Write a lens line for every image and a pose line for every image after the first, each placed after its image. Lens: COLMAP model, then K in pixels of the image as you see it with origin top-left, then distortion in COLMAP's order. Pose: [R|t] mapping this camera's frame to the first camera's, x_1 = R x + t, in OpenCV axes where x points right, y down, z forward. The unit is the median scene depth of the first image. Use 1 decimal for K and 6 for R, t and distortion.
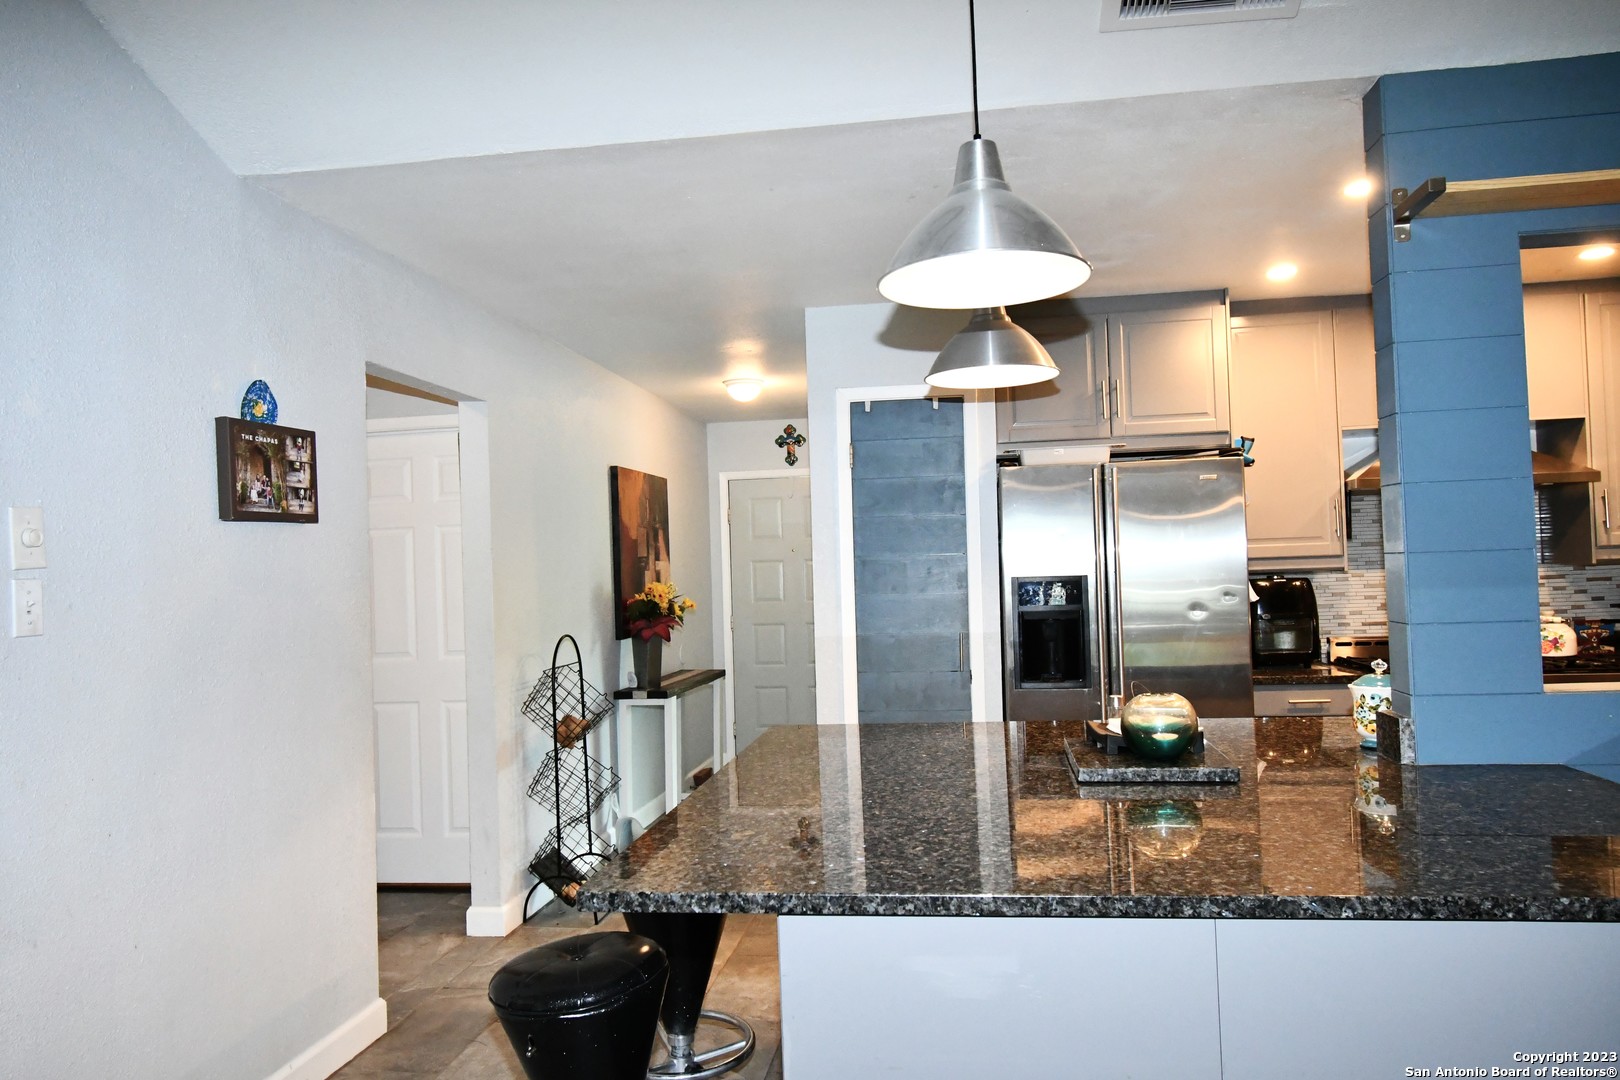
lens RADIAL K [[1092.5, 0, 810.9], [0, 1092.5, 541.5], [0, 0, 1]] dist [0.000138, -0.001602]
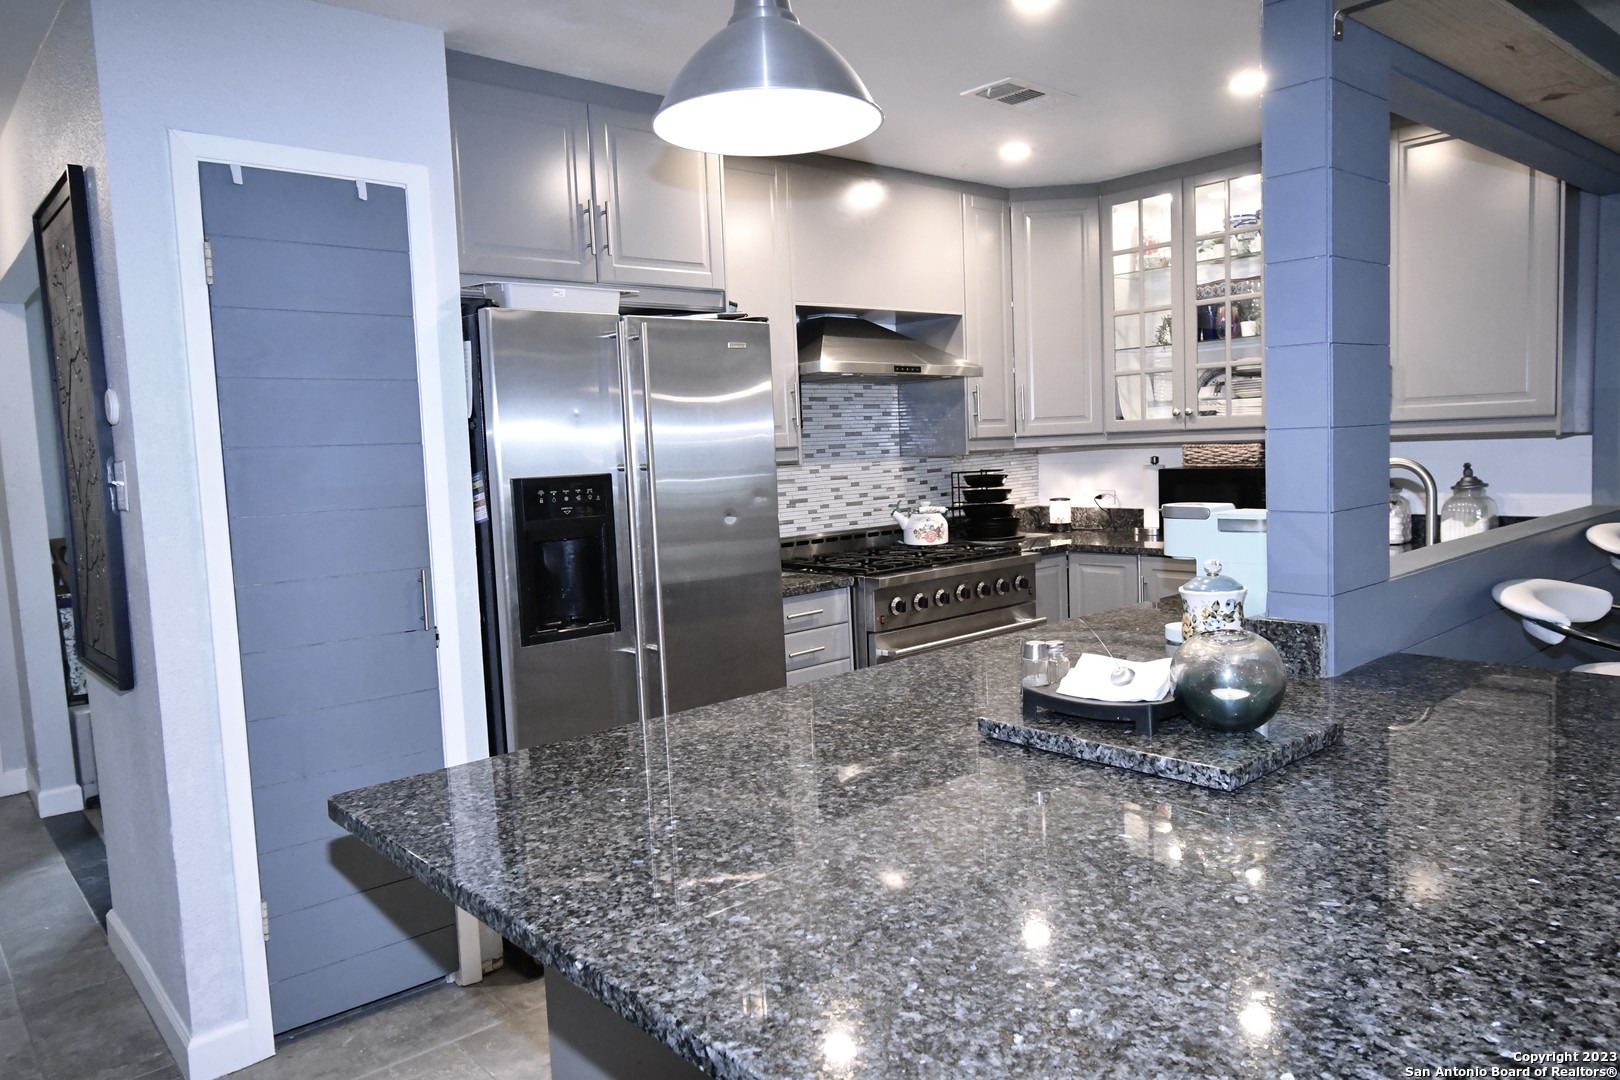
lens RADIAL K [[1092.5, 0, 810.9], [0, 1092.5, 541.5], [0, 0, 1]] dist [0.000138, -0.001602]
pose [[0.647738, -0.065075, 0.759079, -0.198585], [0.002241, 0.996504, 0.083518, 0.015393], [-0.761860, -0.052397, 0.645619, 0.433027]]
